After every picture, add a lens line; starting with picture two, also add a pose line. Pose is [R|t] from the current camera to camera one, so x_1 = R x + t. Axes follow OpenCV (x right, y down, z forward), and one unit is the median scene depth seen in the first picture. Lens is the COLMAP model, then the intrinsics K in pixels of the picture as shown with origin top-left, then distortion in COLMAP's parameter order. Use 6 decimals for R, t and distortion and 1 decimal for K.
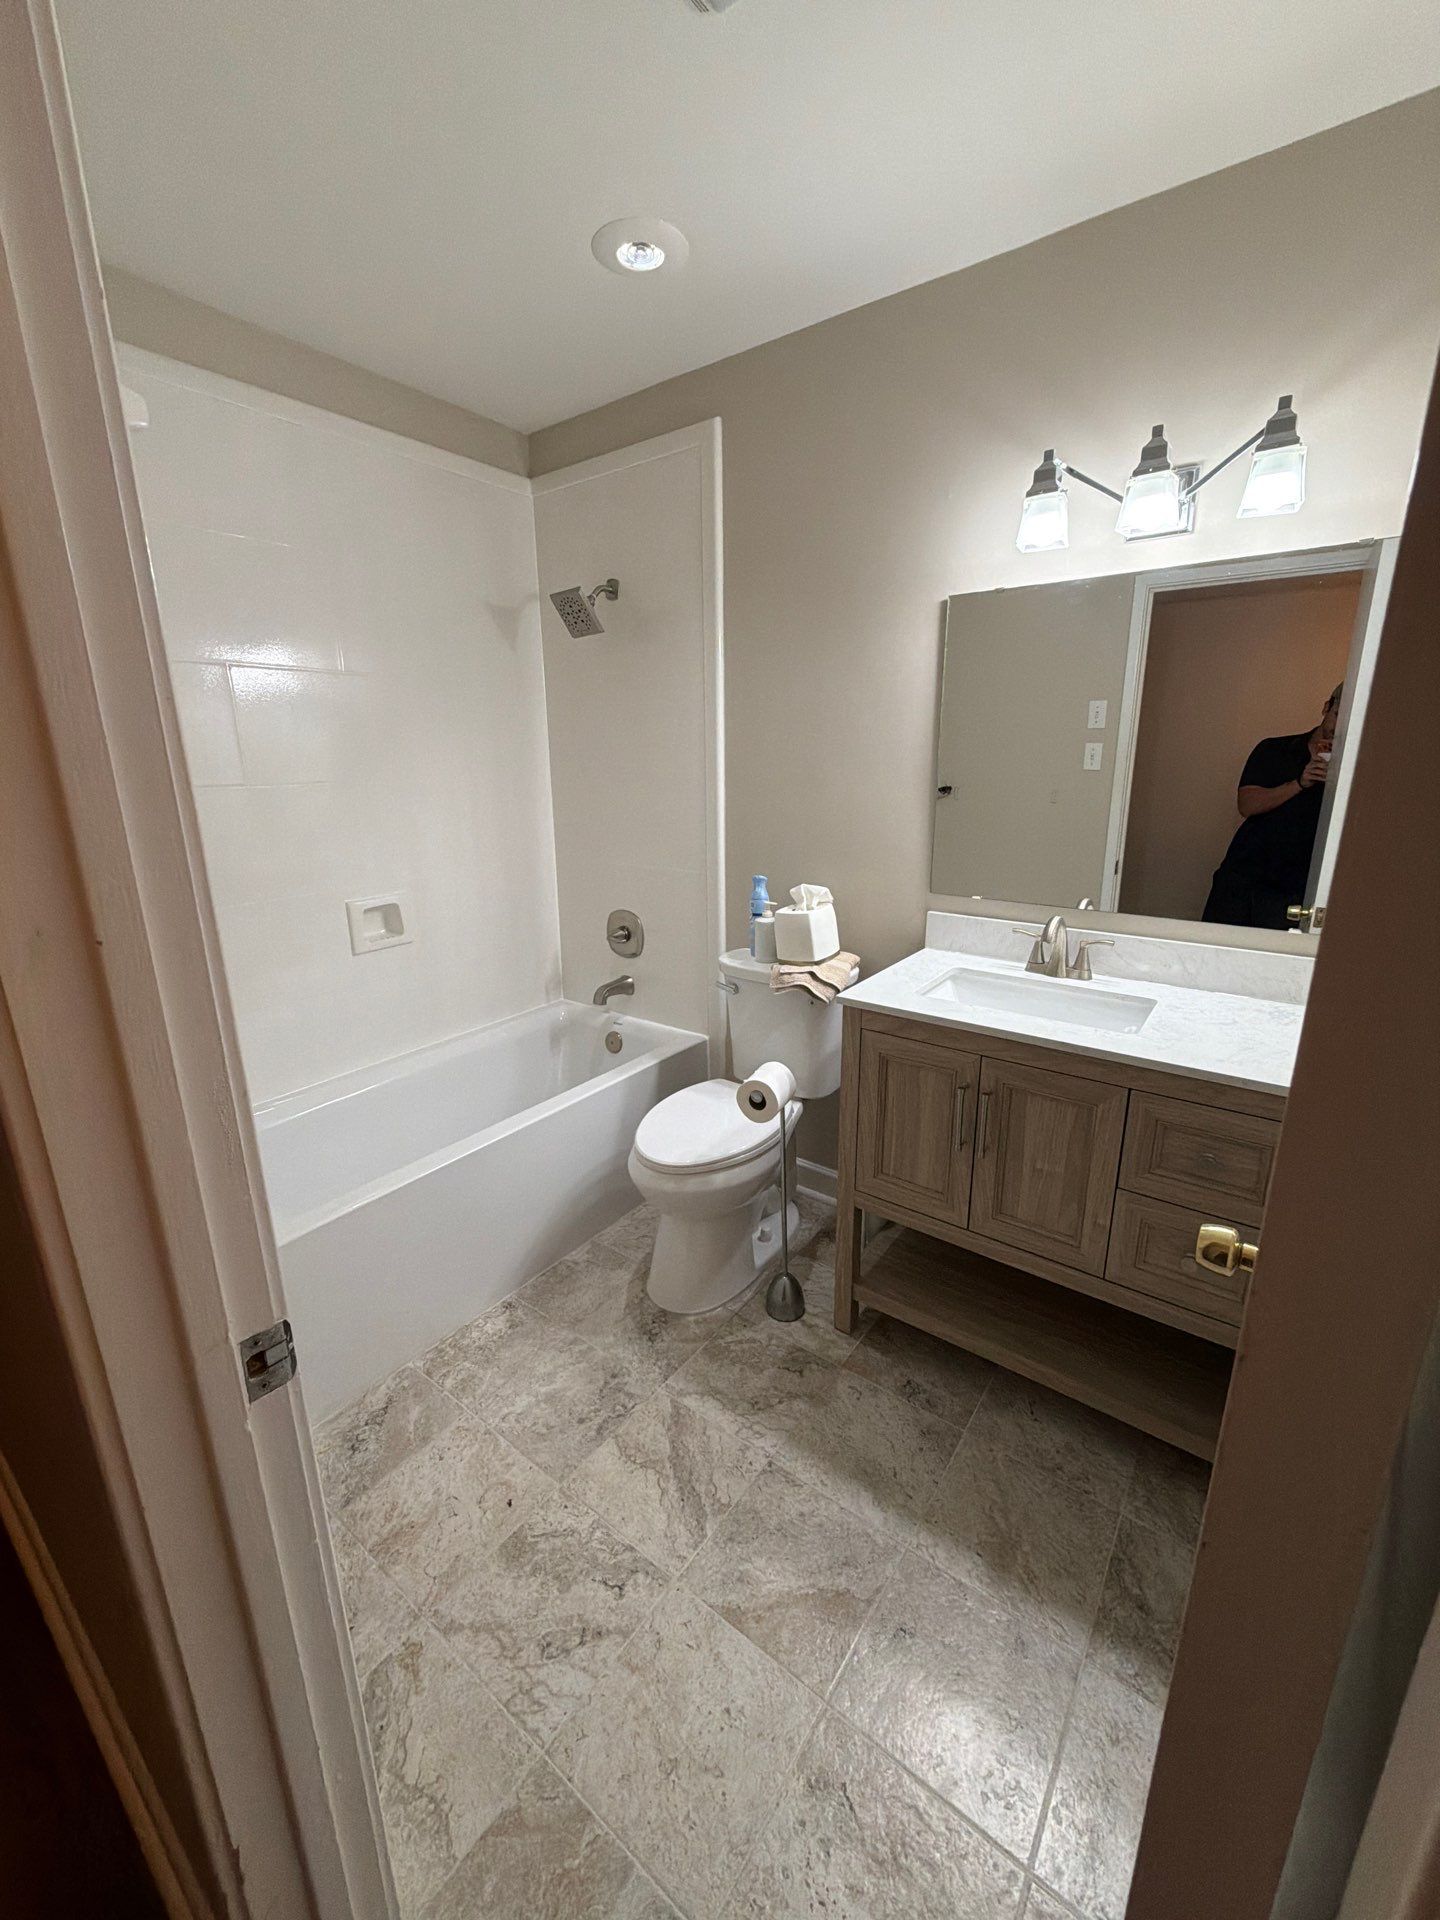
lens RADIAL K [[761.1, 0, 716.7], [0, 761.1, 956.5], [0, 0, 1]] dist [-0.001086, 0.000547]
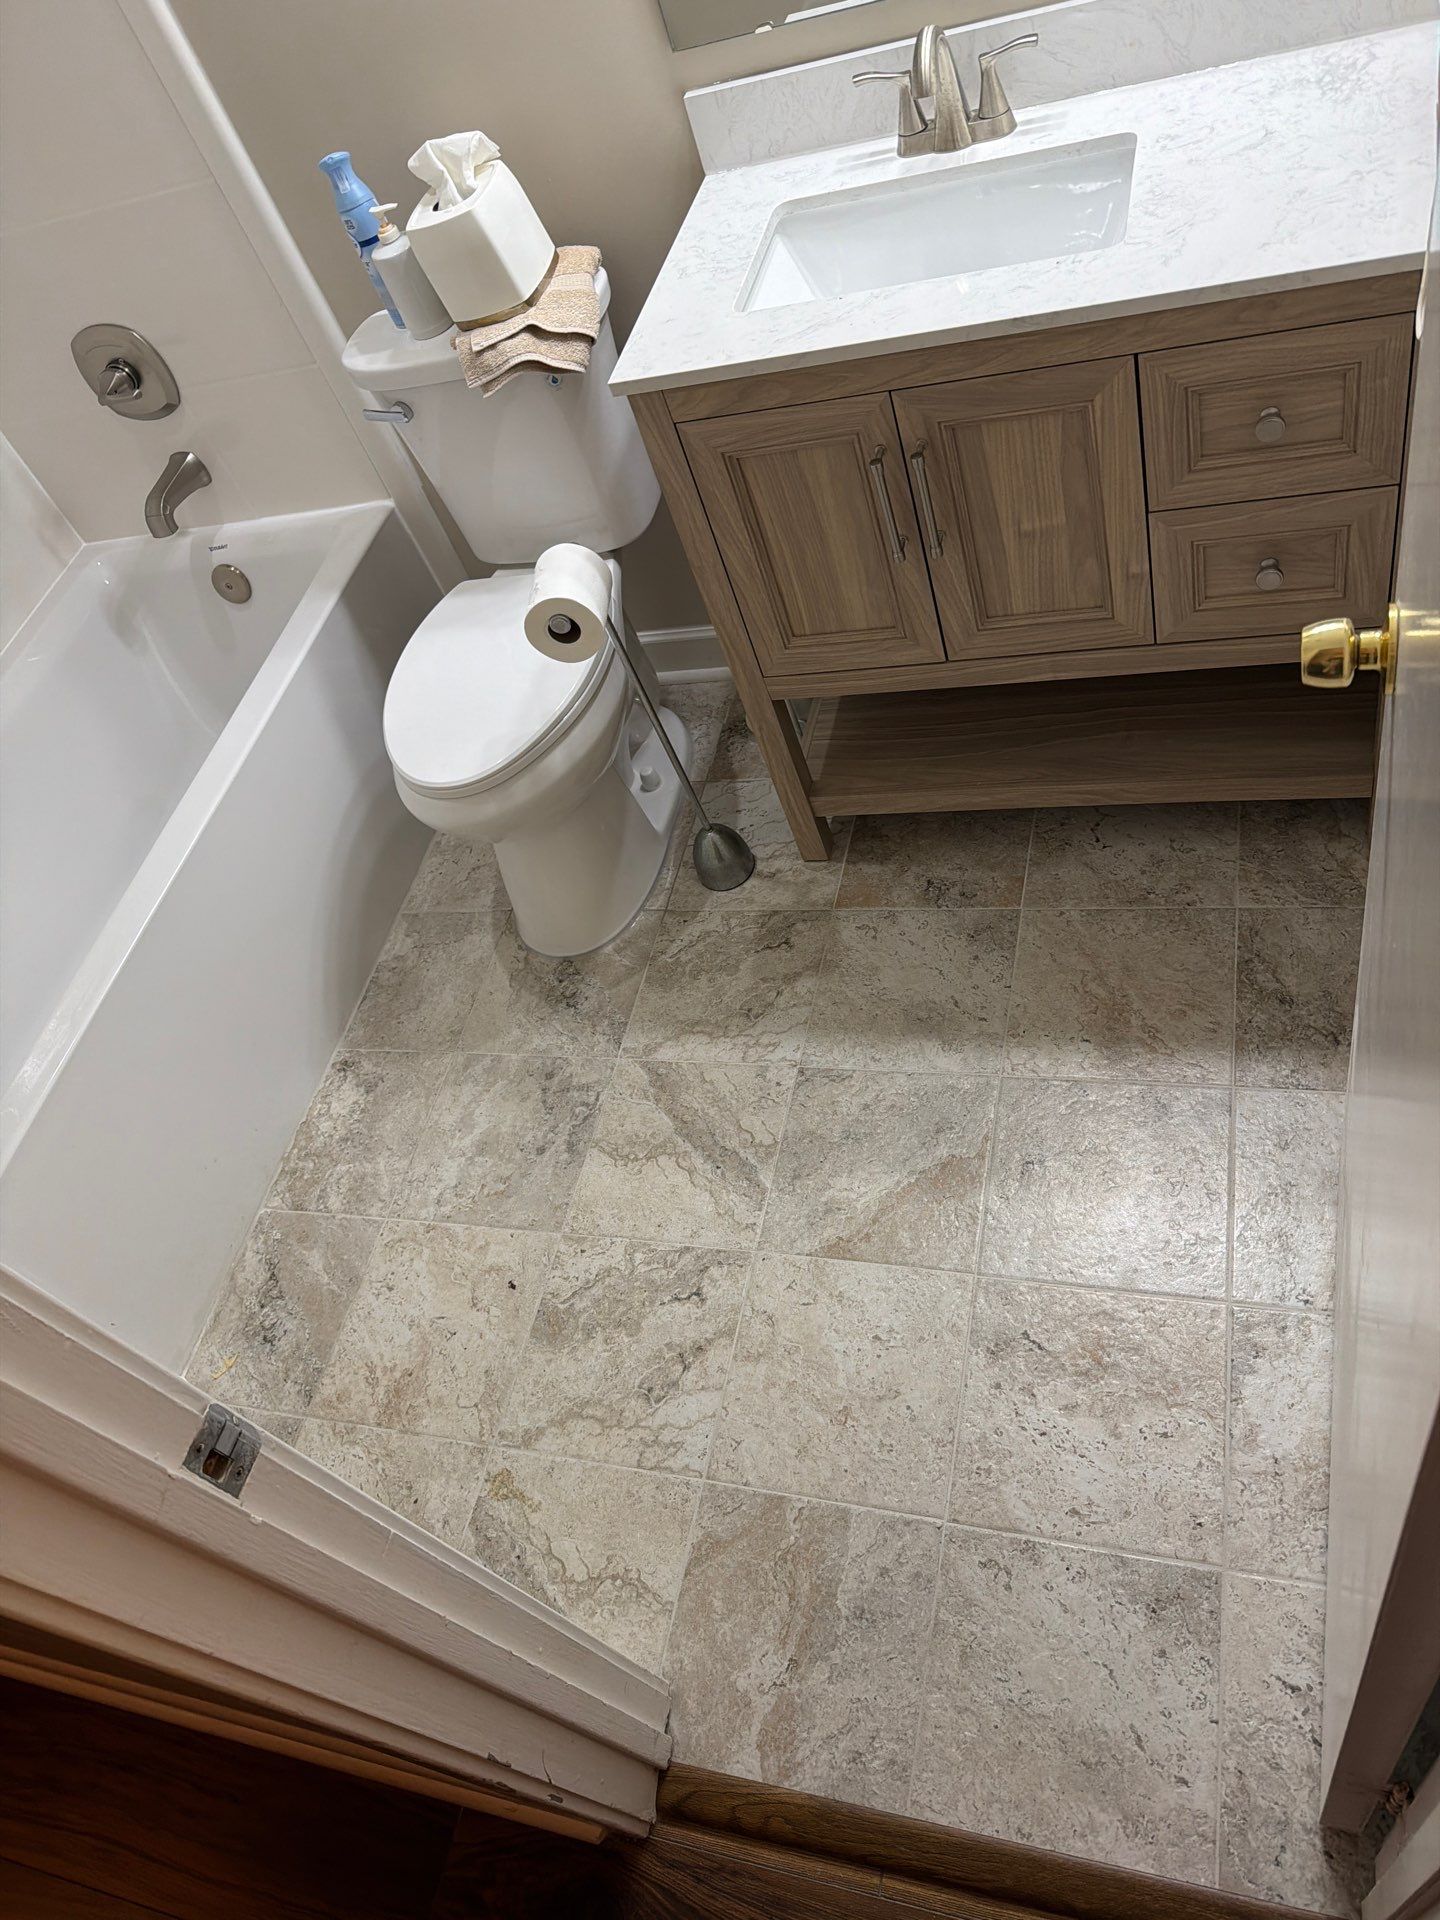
lens RADIAL K [[1337.5, 0, 724.8], [0, 1337.5, 945.9], [0, 0, 1]] dist [0.069218, -0.102522]
pose [[0.880574, -0.470843, 0.053819, -0.005893], [0.369033, 0.752516, 0.545467, -0.125540], [-0.297329, -0.460463, 0.836403, 0.007119]]
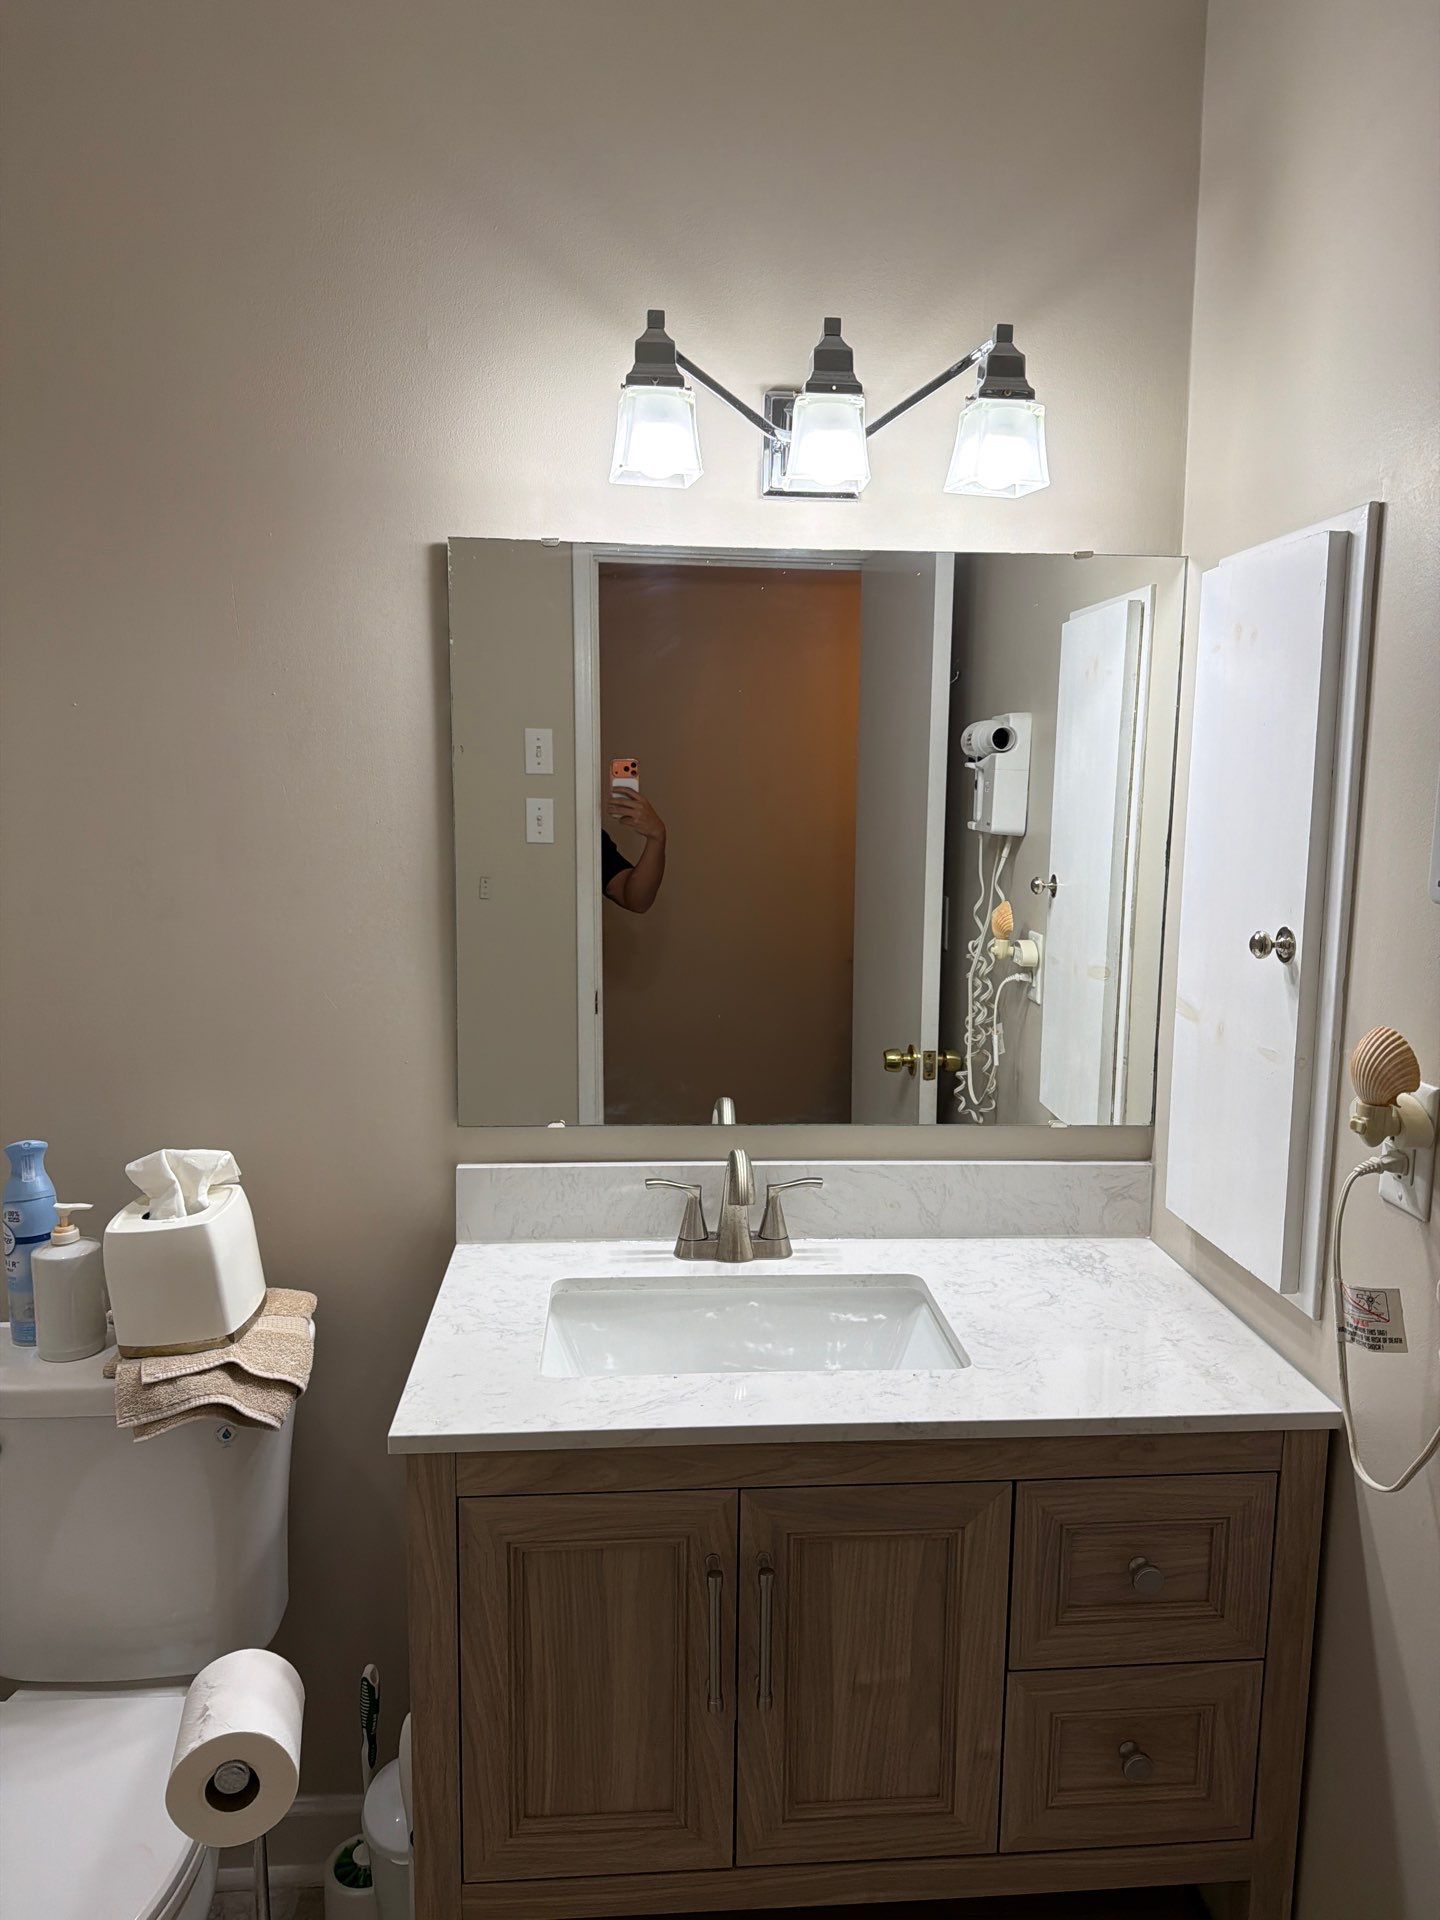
lens RADIAL K [[1337.5, 0, 731.5], [0, 1337.5, 957.4], [0, 0, 1]] dist [0.069218, -0.102522]
pose [[0.743672, -0.068402, 0.665036, -0.160229], [0.152186, 0.985956, -0.068771, -0.115804], [-0.650992, 0.152352, 0.743638, 0.269592]]
